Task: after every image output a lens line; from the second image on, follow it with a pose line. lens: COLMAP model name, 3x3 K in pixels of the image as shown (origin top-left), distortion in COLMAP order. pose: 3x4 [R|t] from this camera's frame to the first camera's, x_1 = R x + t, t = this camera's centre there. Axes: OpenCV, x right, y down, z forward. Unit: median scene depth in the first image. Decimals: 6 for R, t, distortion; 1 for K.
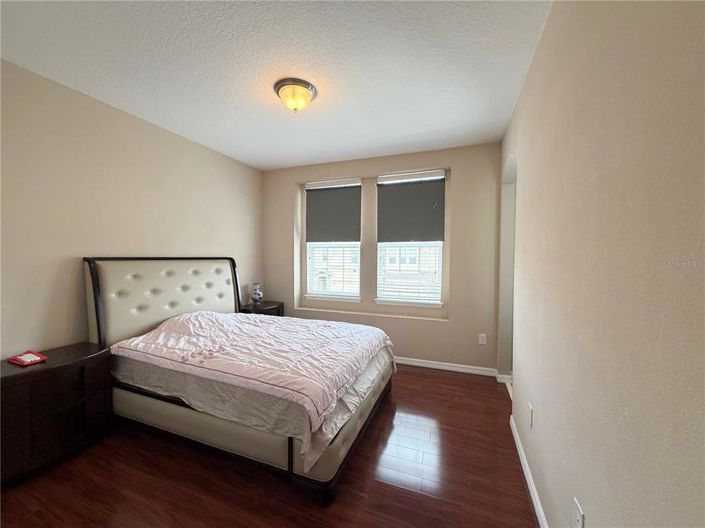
lens RADIAL K [[280.2, 0, 350.5], [0, 280.2, 263.6], [0, 0, 1]] dist [0.001001, 0.000022]
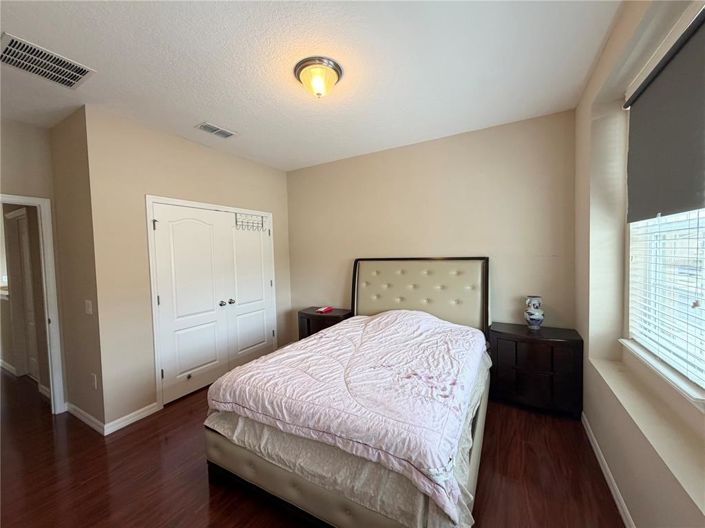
lens RADIAL K [[280.2, 0, 350.4], [0, 280.2, 266.9], [0, 0, 1]] dist [0.001001, 0.000022]
pose [[-0.150406, 0.035272, -0.987995, 0.530663], [-0.009403, 0.999267, 0.037106, -0.026306], [0.988580, 0.014871, -0.149964, 0.976408]]
